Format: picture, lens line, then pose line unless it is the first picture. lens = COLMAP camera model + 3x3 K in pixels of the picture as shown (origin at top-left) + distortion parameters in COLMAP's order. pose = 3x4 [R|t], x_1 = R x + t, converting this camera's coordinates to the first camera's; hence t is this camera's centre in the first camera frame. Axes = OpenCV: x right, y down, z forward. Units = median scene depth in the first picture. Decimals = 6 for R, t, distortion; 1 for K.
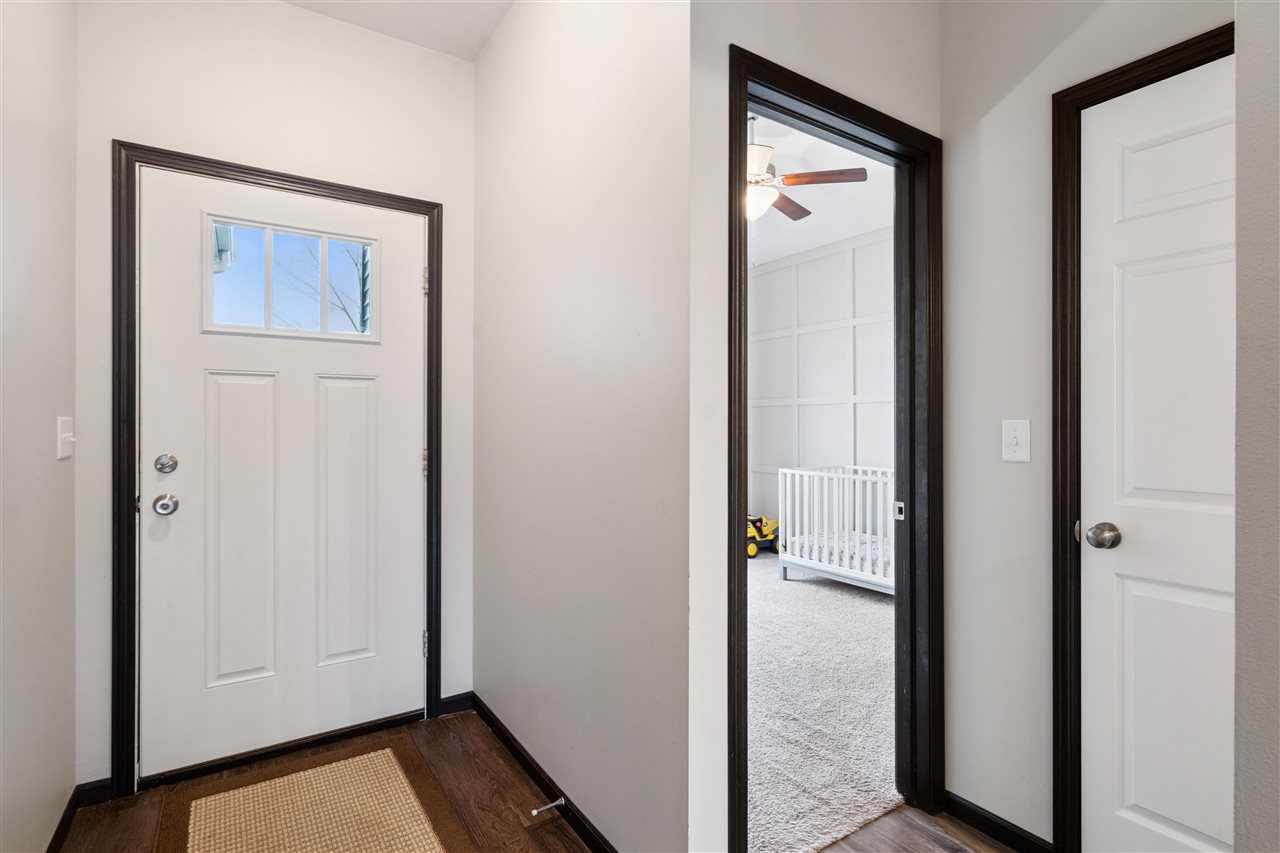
lens RADIAL K [[628.5, 0, 640.0], [0, 628.5, 423.8], [0, 0, 1]] dist [0.006762, 0.000334]
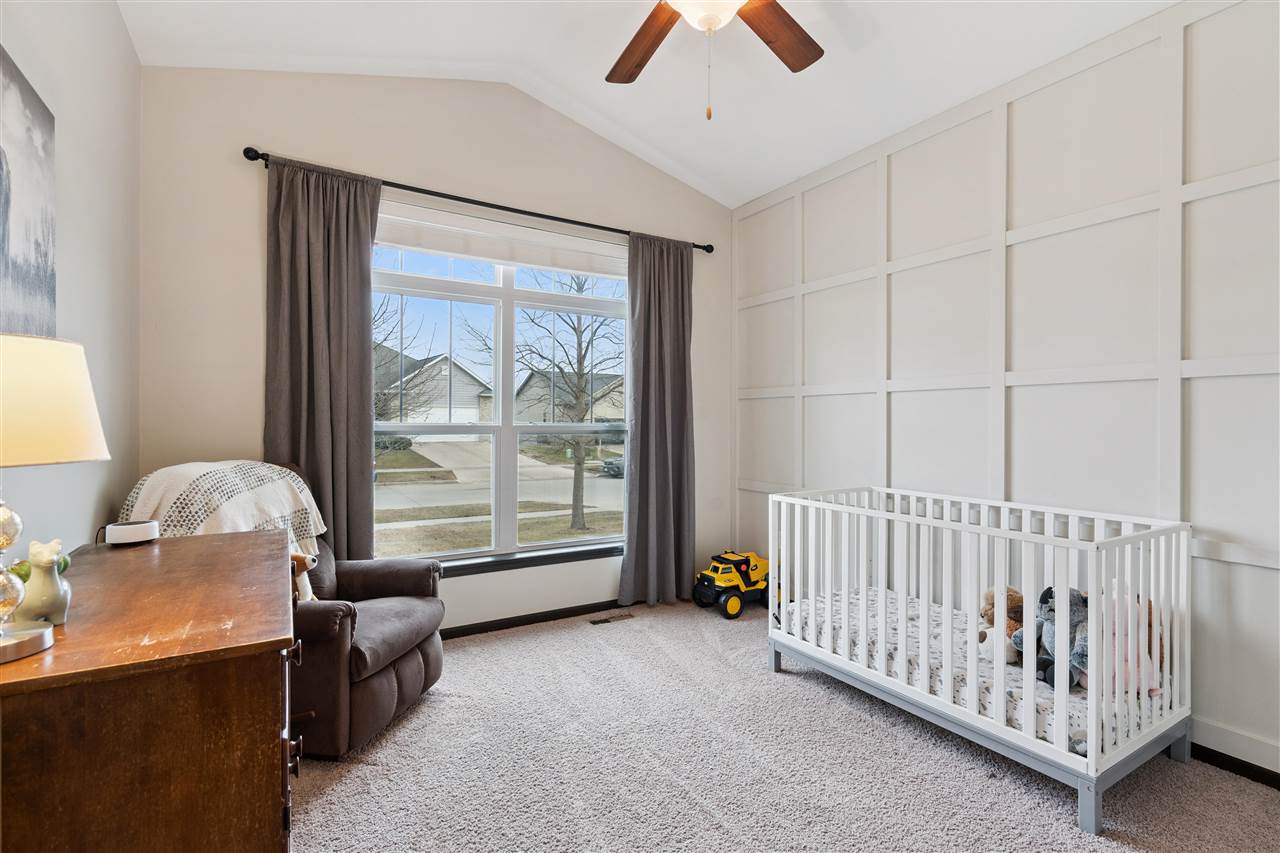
lens RADIAL K [[585.7, 0, 637.8], [0, 585.7, 430.0], [0, 0, 1]] dist [0.000312, 0.001275]
pose [[0.999226, 0.003119, -0.039211, 0.113302], [-0.002650, 0.999924, 0.012023, 0.000202], [0.039245, -0.011910, 0.999159, 0.412609]]
